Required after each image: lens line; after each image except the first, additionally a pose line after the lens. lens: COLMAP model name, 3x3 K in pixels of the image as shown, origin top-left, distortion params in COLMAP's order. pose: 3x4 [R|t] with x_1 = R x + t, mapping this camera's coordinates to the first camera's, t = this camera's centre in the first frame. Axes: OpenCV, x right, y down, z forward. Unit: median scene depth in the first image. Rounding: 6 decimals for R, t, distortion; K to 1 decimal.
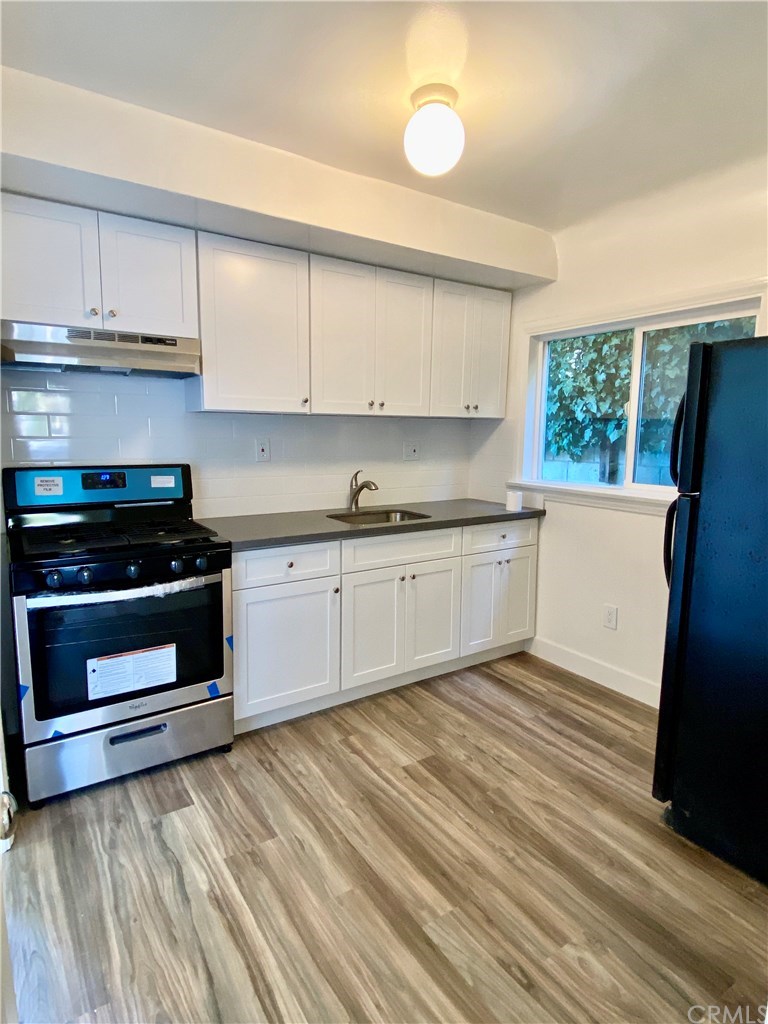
lens RADIAL K [[595.1, 0, 384.0], [0, 595.1, 512.0], [0, 0, 1]] dist [0.000355, -0.000879]
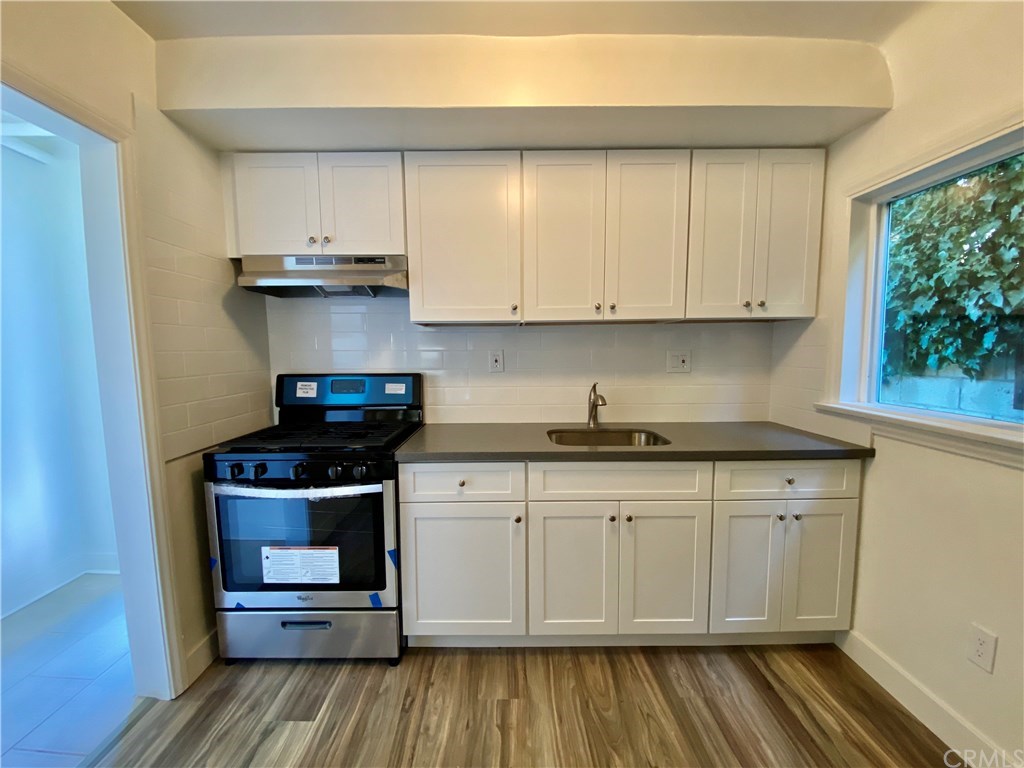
lens RADIAL K [[427.0, 0, 512.0], [0, 427.0, 384.0], [0, 0, 1]] dist [0.008148, -0.018705]
pose [[0.821654, 0.032902, -0.569037, 0.227871], [-0.062176, 0.997549, -0.032100, -0.040479], [0.566586, 0.061755, 0.821685, 0.405290]]
